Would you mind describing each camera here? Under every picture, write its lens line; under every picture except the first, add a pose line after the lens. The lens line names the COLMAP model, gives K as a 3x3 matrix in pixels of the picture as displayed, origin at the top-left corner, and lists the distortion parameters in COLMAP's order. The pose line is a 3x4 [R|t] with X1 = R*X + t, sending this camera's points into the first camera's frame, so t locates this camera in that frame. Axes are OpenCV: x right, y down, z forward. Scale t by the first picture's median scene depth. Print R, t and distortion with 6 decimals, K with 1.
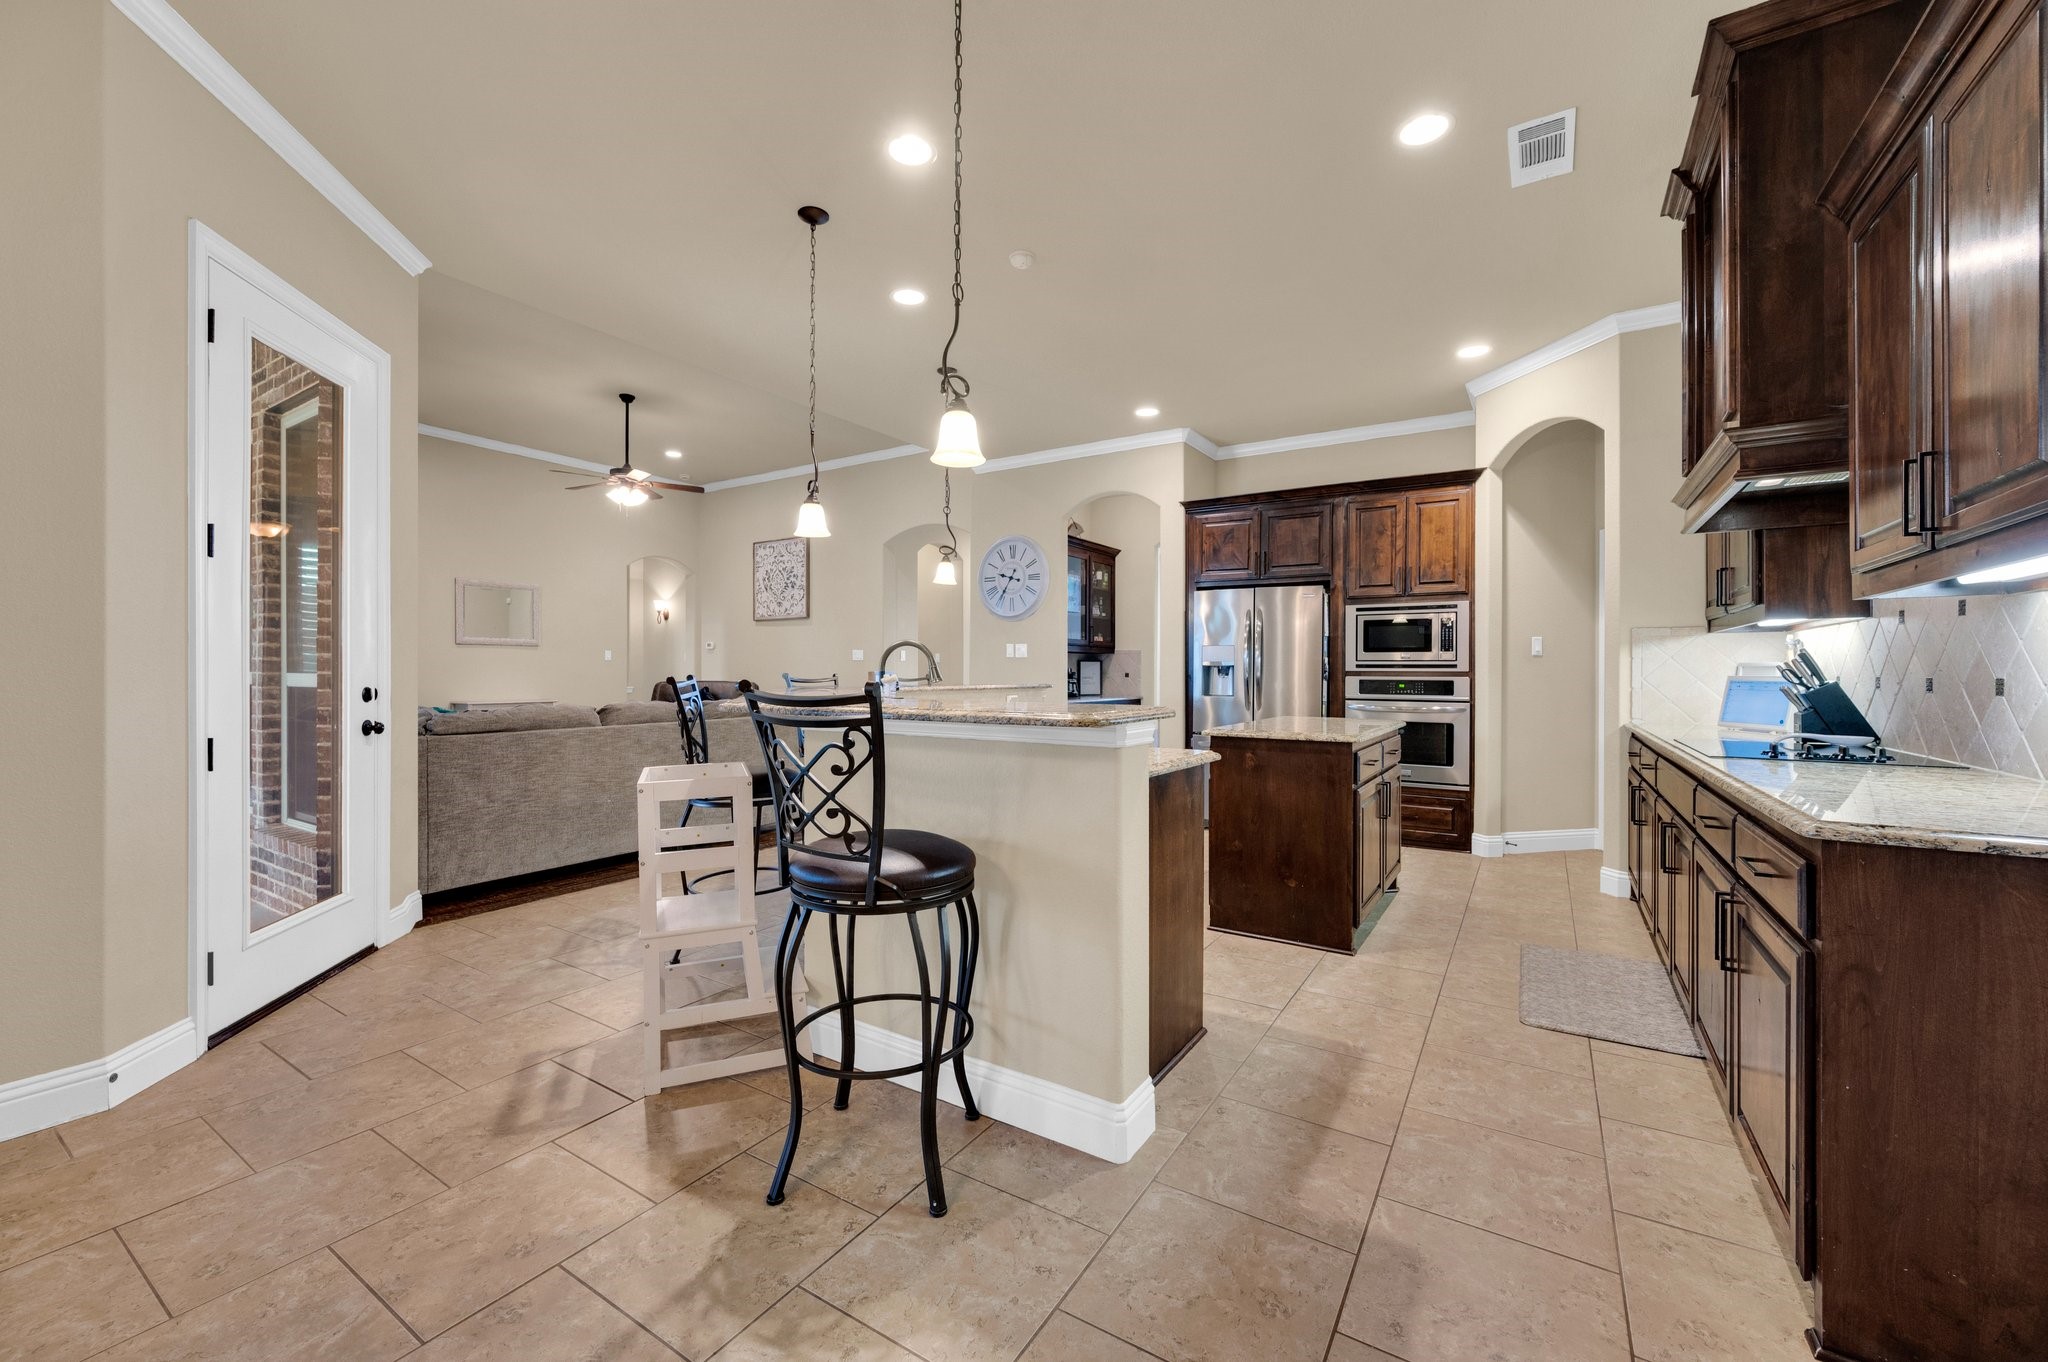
lens RADIAL K [[805.9, 0, 1024.1], [0, 805.9, 673.5], [0, 0, 1]] dist [-0.002766, 0.000626]
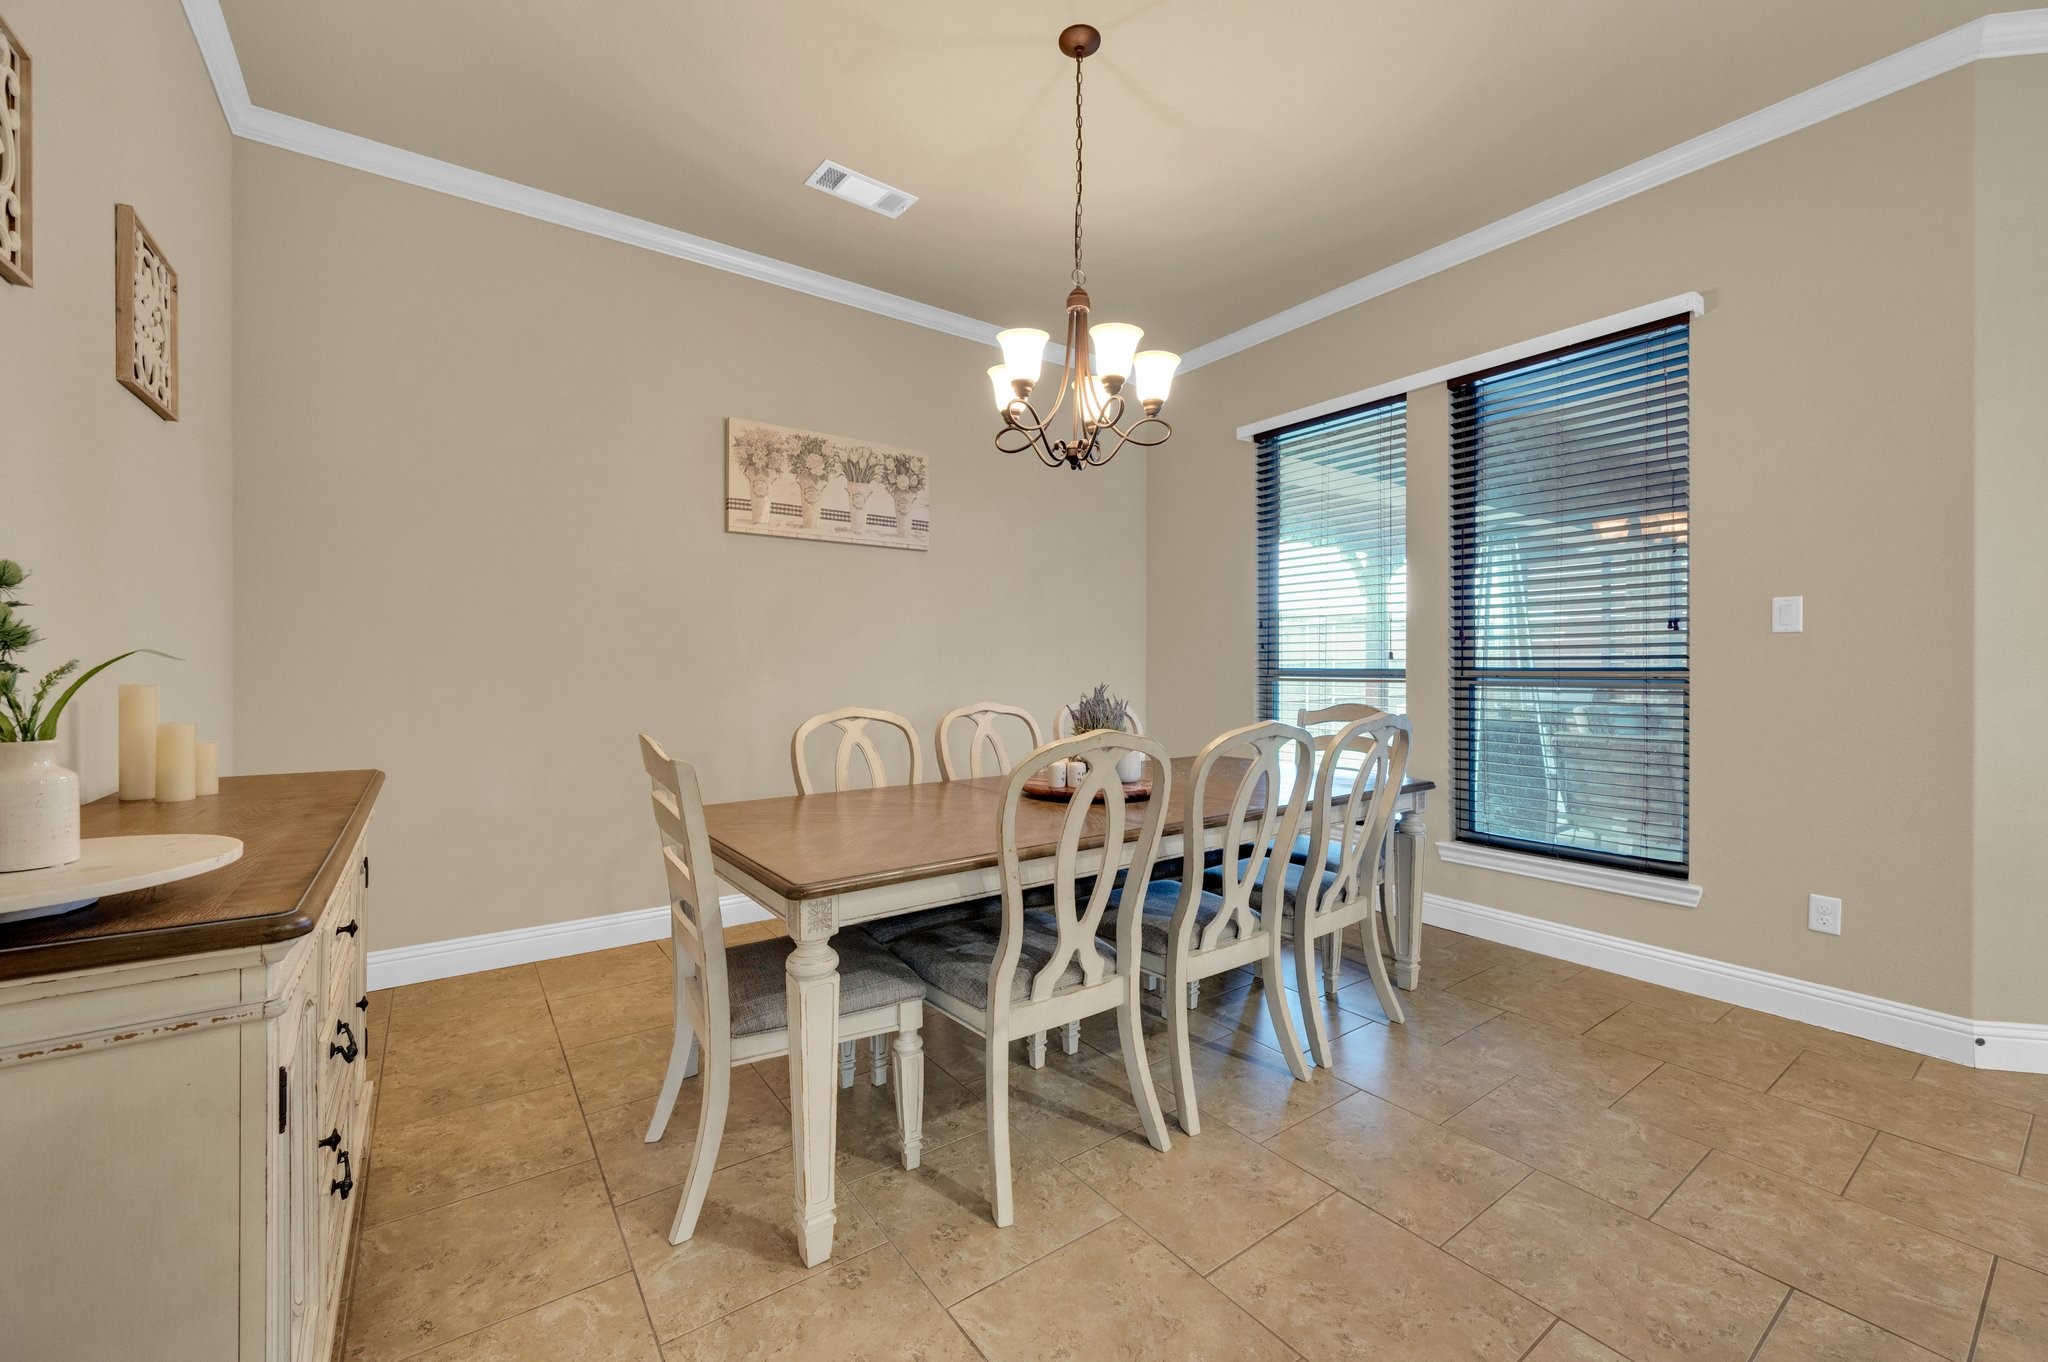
lens RADIAL K [[805.9, 0, 1031.5], [0, 805.9, 669.9], [0, 0, 1]] dist [-0.002766, 0.000626]
pose [[-0.363328, -0.002022, -0.931659, 0.276197], [-0.003590, 0.999993, -0.000770, 0.001720], [0.931654, 0.003065, -0.363333, 0.149848]]
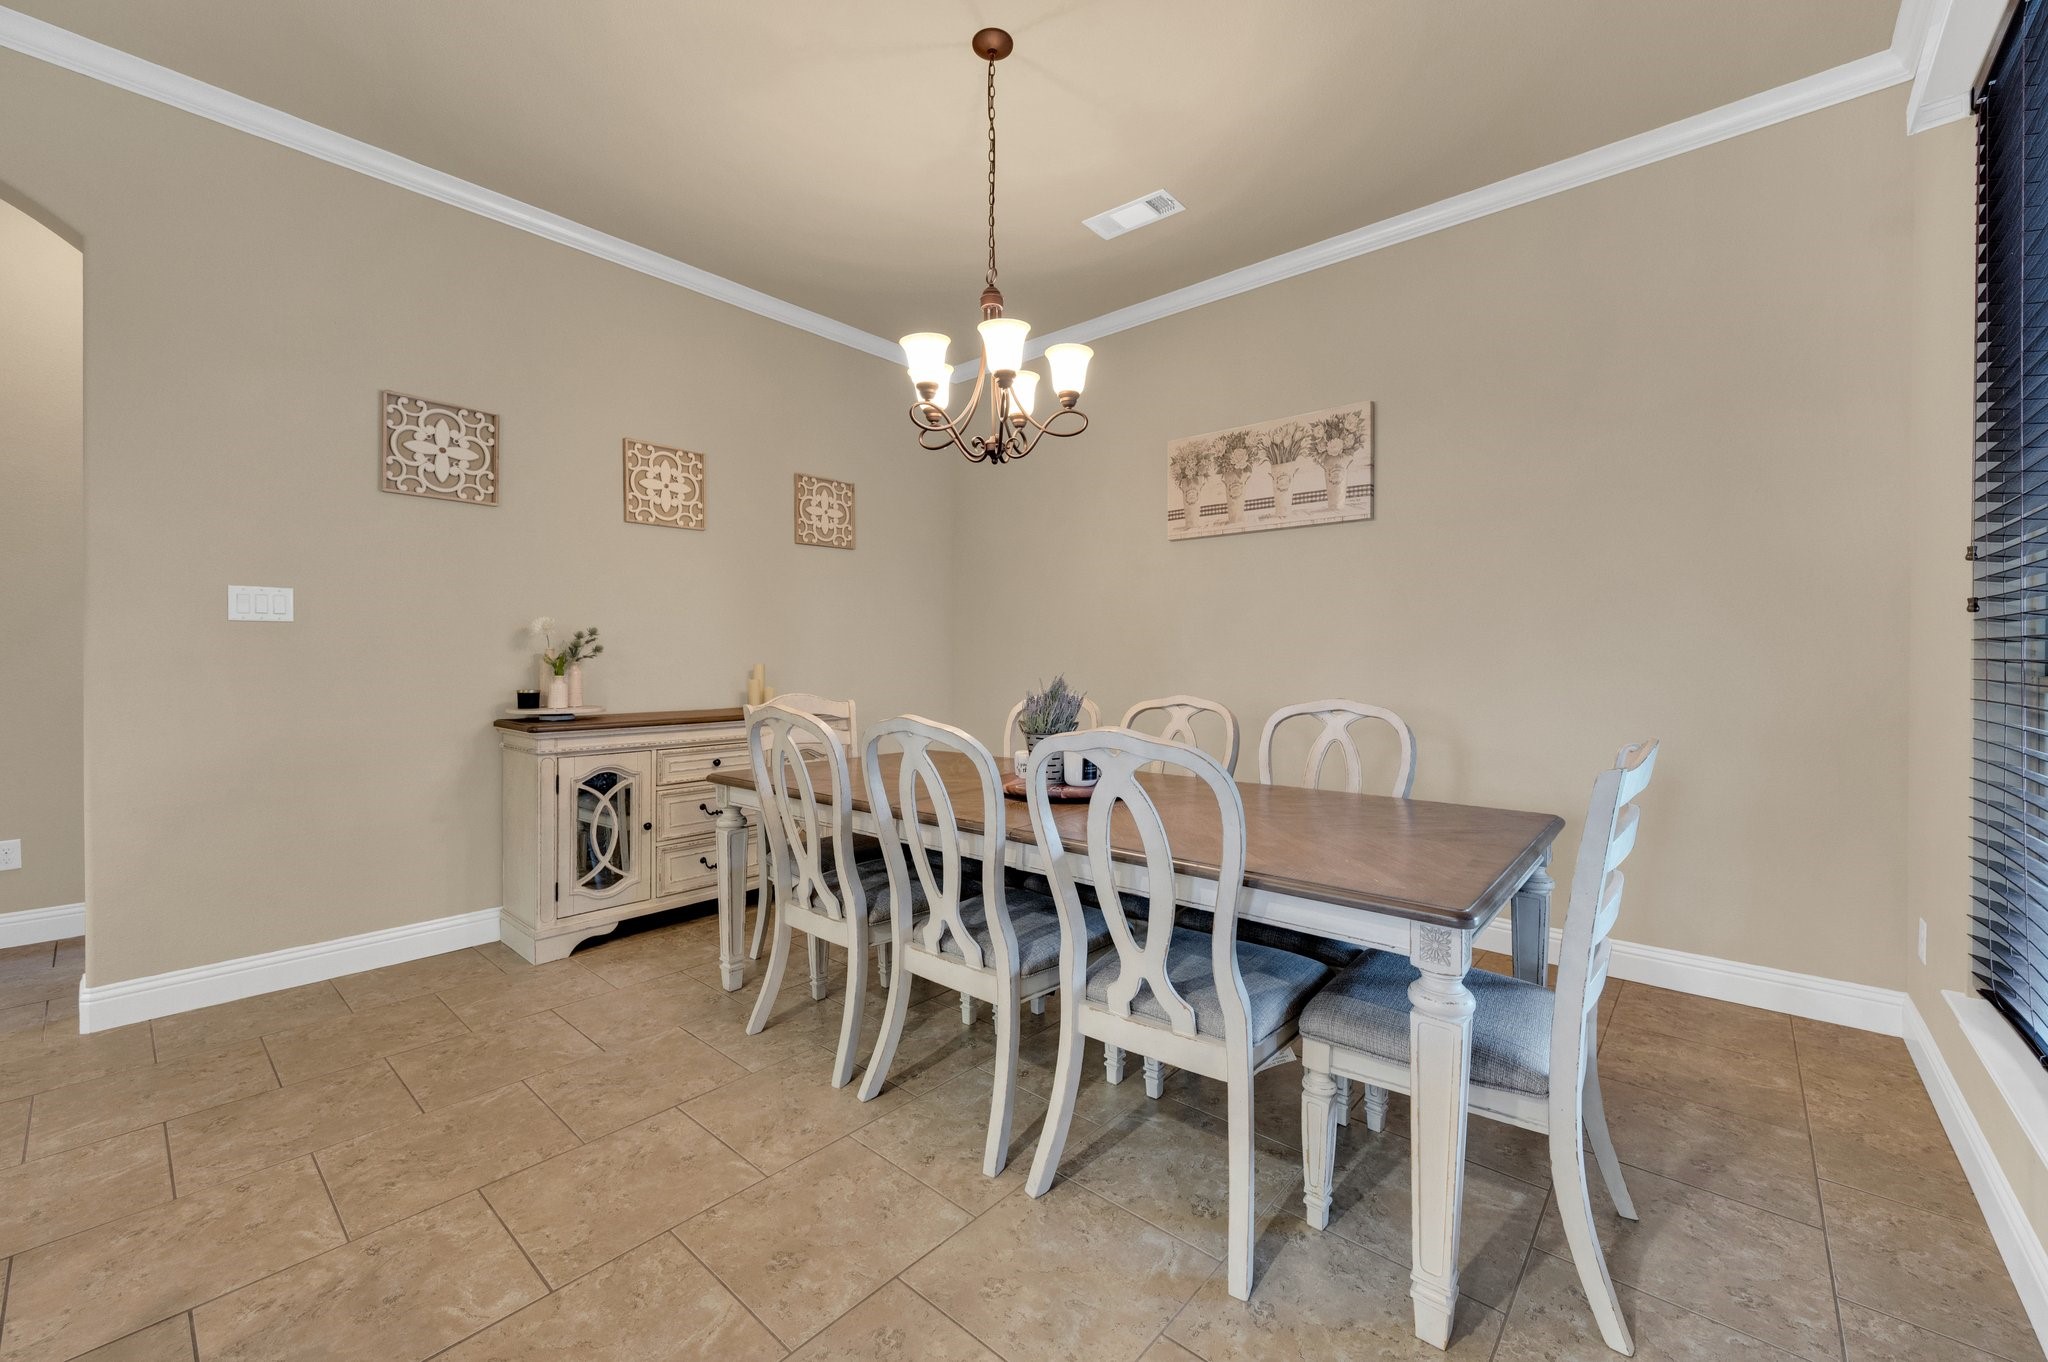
lens RADIAL K [[805.9, 0, 1024.0], [0, 805.9, 664.8], [0, 0, 1]] dist [-0.002766, 0.000626]
pose [[-0.990660, -0.004969, 0.136265, -0.690567], [-0.003577, 0.999939, 0.010457, -0.003492], [-0.136309, 0.009872, -0.990617, 0.747330]]
